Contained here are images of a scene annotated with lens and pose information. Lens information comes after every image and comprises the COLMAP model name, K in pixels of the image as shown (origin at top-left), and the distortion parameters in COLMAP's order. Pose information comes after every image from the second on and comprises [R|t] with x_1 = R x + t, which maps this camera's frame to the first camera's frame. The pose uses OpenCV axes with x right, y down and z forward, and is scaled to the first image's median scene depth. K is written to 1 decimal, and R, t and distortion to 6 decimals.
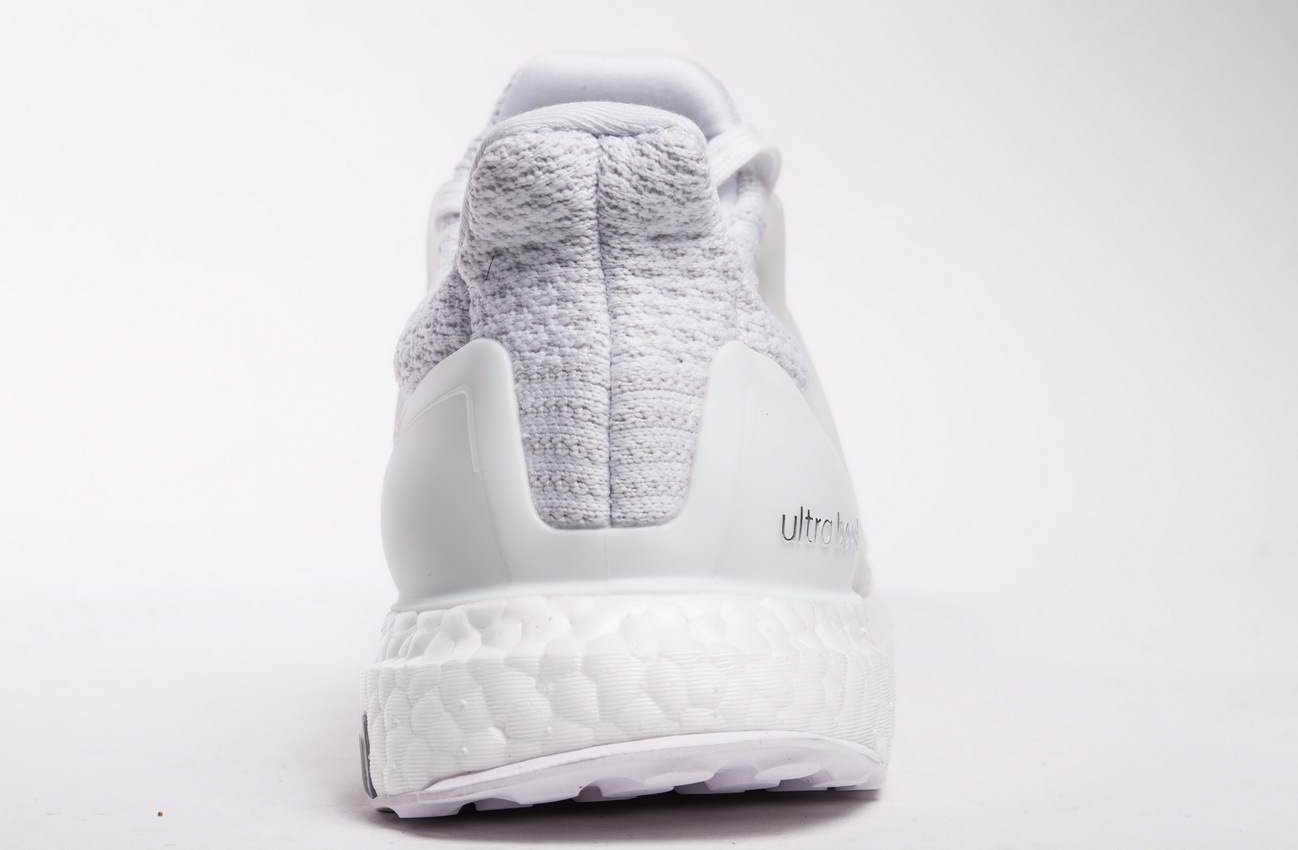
lens RADIAL K [[3490.3, 0, 649.2], [0, 3490.3, 352.4], [0, 0, 1]] dist [0.007170, -1.047432]
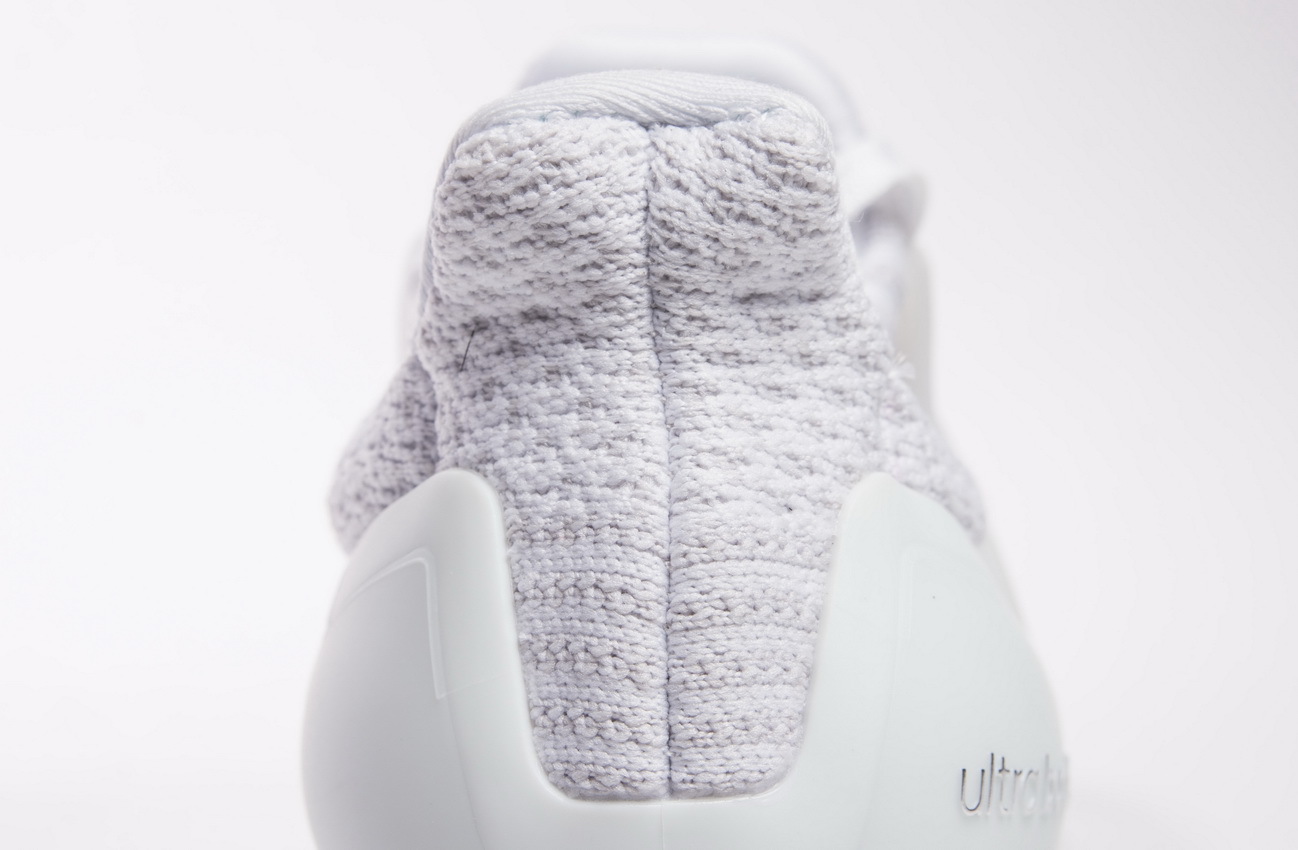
lens RADIAL K [[3490.3, 0, 649.2], [0, 3490.3, 352.4], [0, 0, 1]] dist [0.007170, -1.047432]
pose [[0.999805, -0.000133, -0.019755, -0.002928], [-0.000414, 0.999617, -0.027684, -0.007594], [0.019751, 0.027686, 0.999422, 0.415390]]
